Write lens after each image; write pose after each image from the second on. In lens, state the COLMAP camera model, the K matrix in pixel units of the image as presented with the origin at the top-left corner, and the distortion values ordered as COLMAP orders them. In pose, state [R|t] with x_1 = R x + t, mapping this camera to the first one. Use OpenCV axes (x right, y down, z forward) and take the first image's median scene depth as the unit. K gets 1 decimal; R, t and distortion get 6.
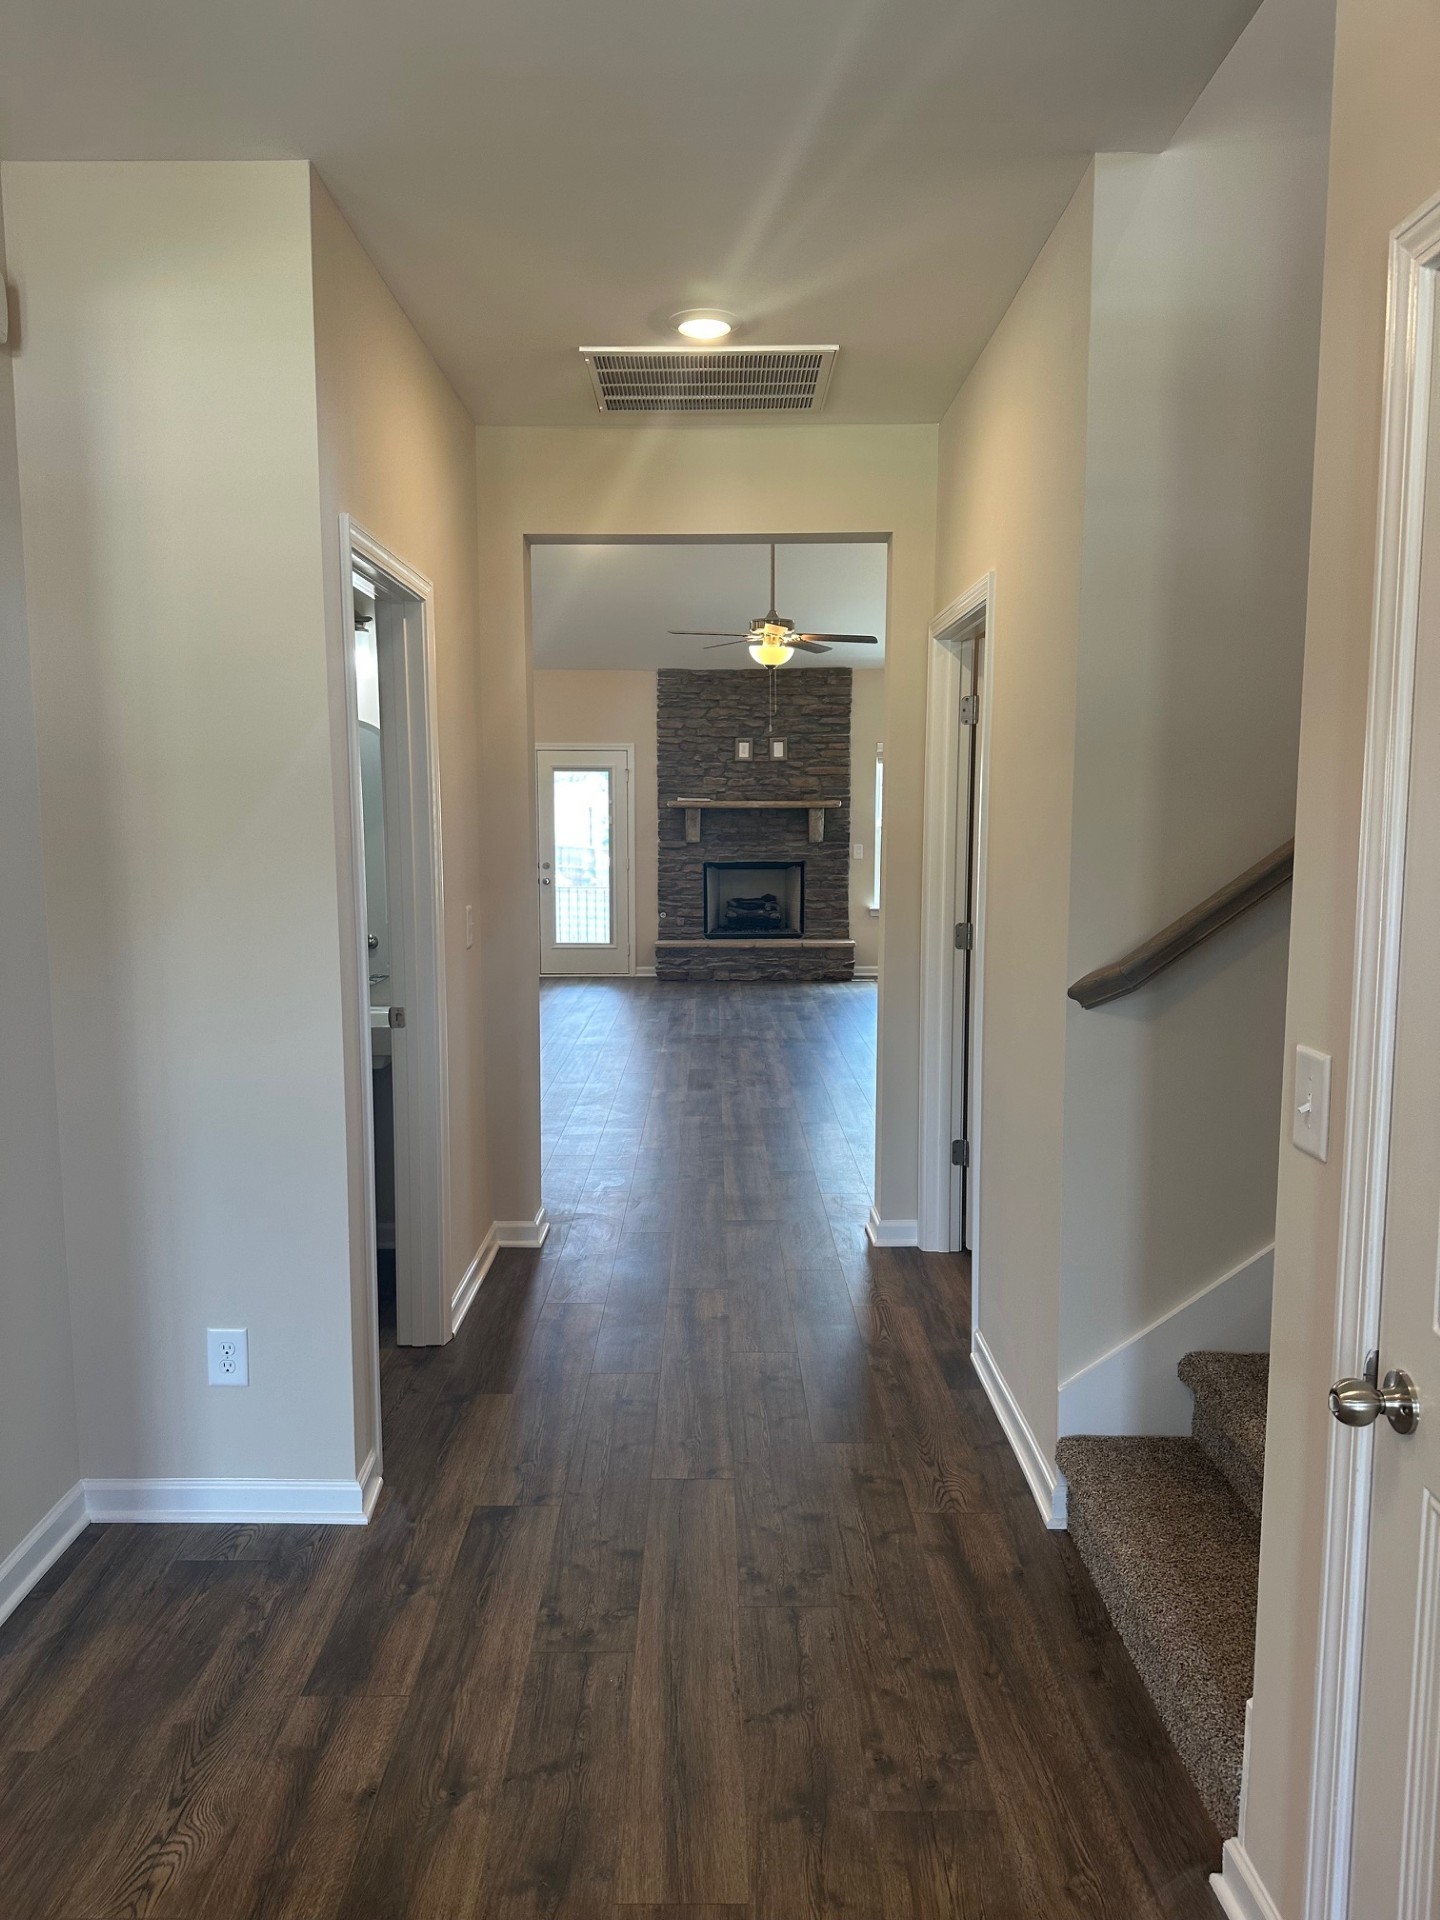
lens RADIAL K [[1324.0, 0, 726.7], [0, 1324.0, 965.0], [0, 0, 1]] dist [0.147767, -0.259032]
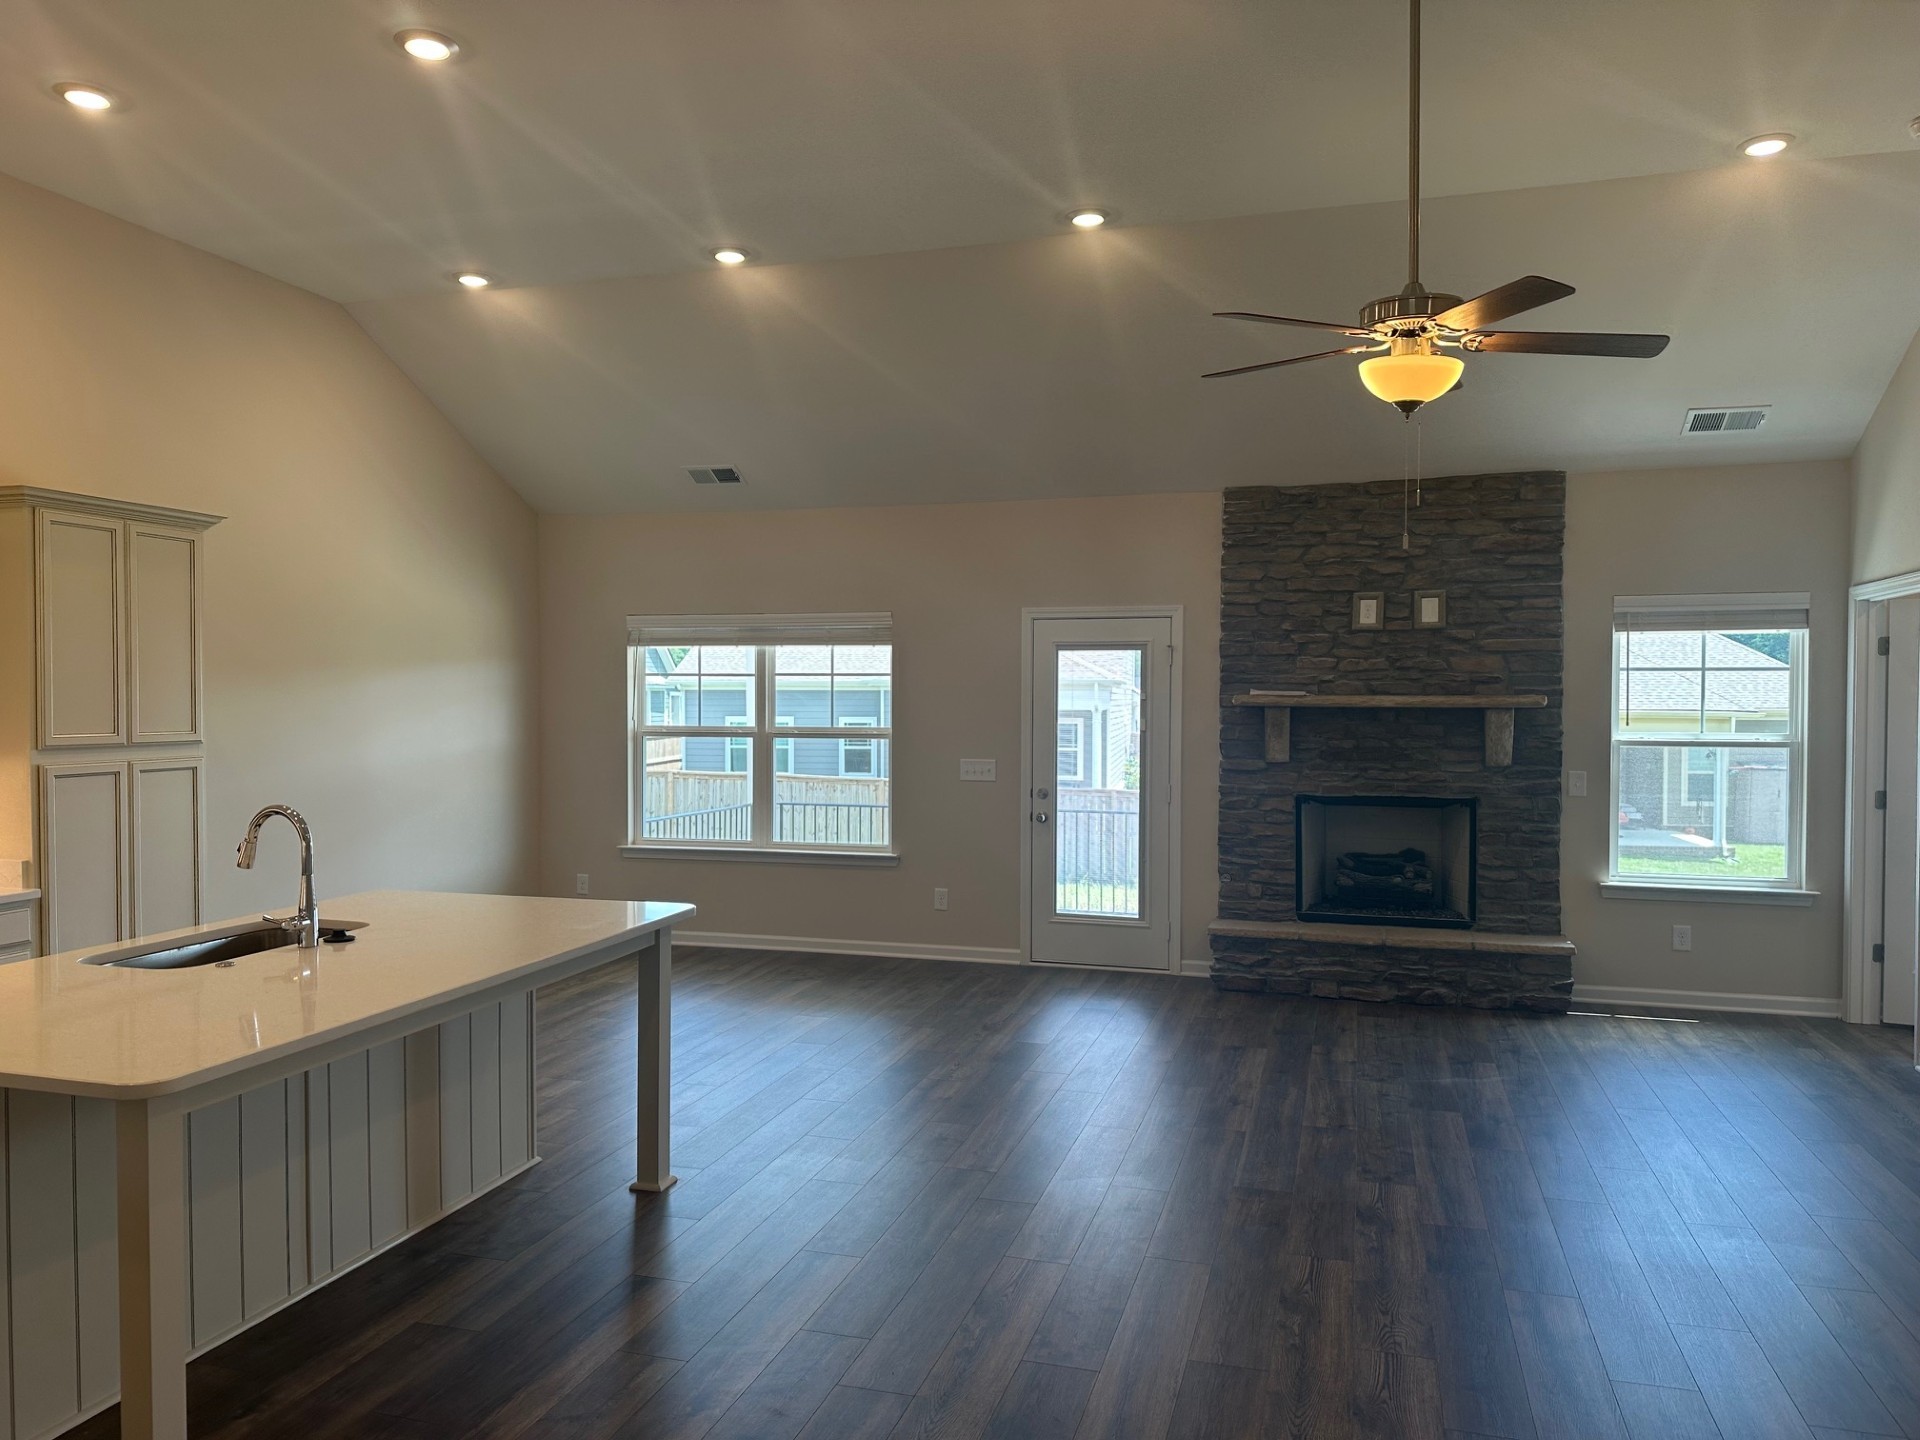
lens RADIAL K [[1324.0, 0, 960.0], [0, 1324.0, 720.0], [0, 0, 1]] dist [0.147767, -0.259032]
pose [[0.954999, 0.009616, -0.296453, 0.016931], [-0.038660, 0.994983, -0.092268, -0.049568], [0.294079, 0.099577, 0.950580, 0.371190]]
